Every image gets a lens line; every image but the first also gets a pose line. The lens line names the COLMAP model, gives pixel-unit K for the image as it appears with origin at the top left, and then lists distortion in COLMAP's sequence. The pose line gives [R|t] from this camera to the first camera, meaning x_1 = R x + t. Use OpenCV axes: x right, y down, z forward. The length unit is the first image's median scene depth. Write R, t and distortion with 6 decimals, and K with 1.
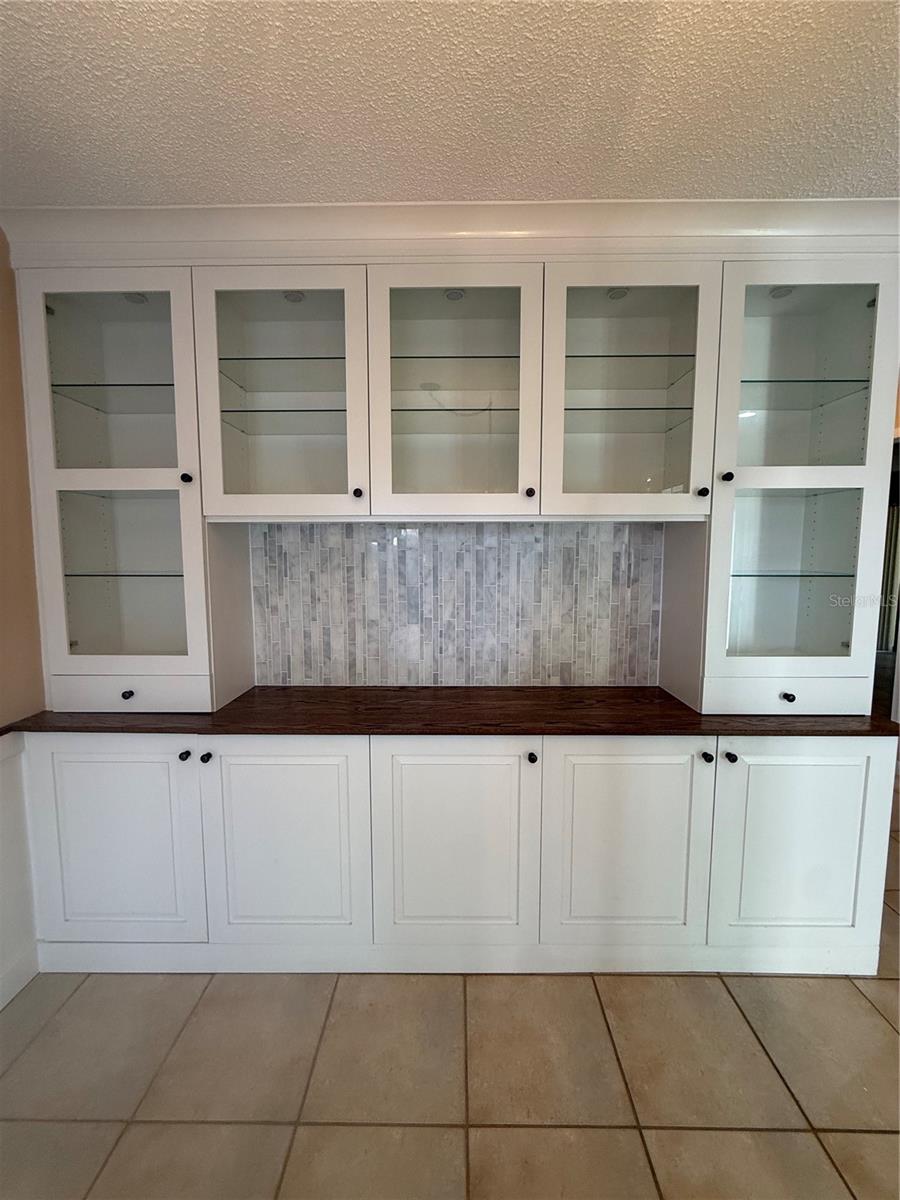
lens RADIAL K [[476.3, 0, 452.3], [0, 476.3, 595.0], [0, 0, 1]] dist [-0.003599, 0.000466]
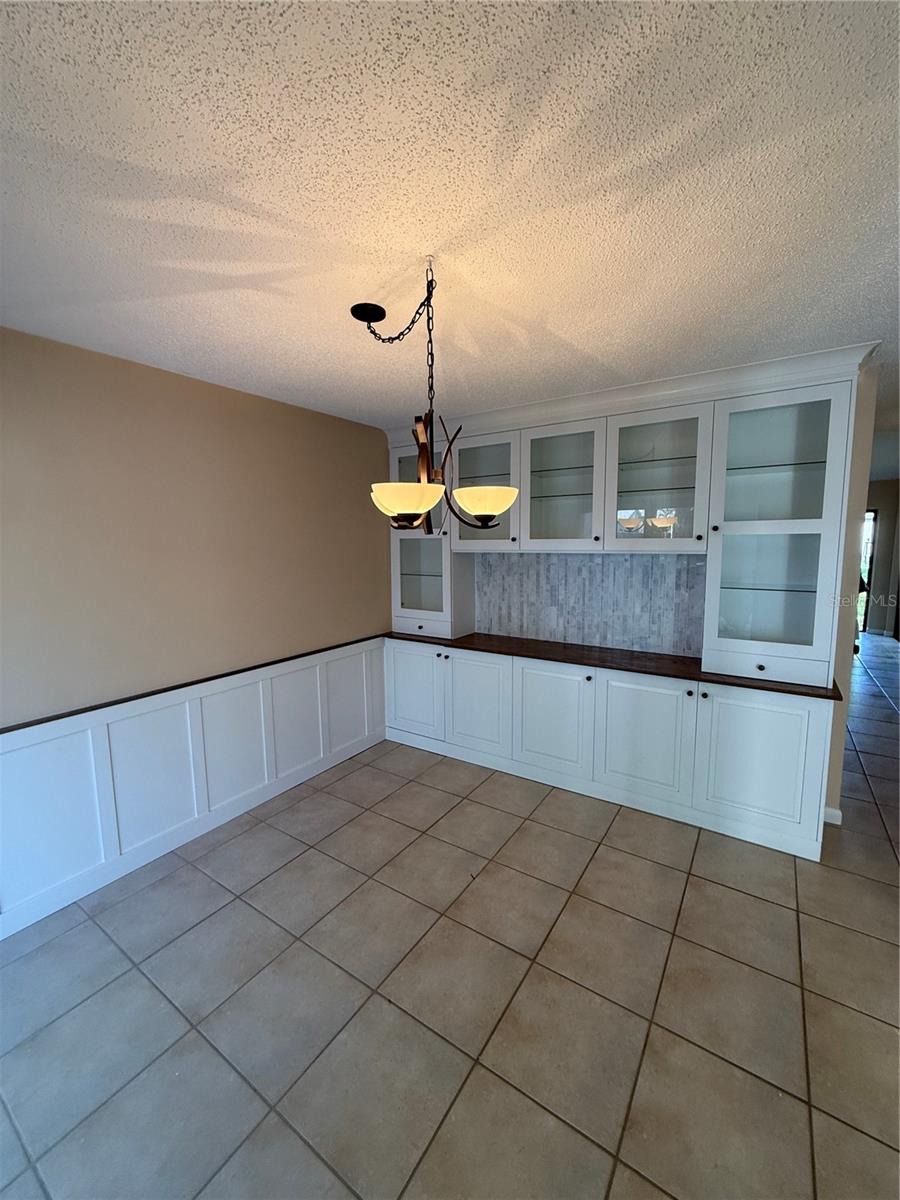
lens RADIAL K [[476.3, 0, 449.6], [0, 476.3, 598.9], [0, 0, 1]] dist [-0.003599, 0.000466]
pose [[0.836727, 0.060554, -0.544262, 0.565508], [-0.043106, 0.998067, 0.044774, -0.029102], [0.545921, -0.014003, 0.837719, -0.704332]]
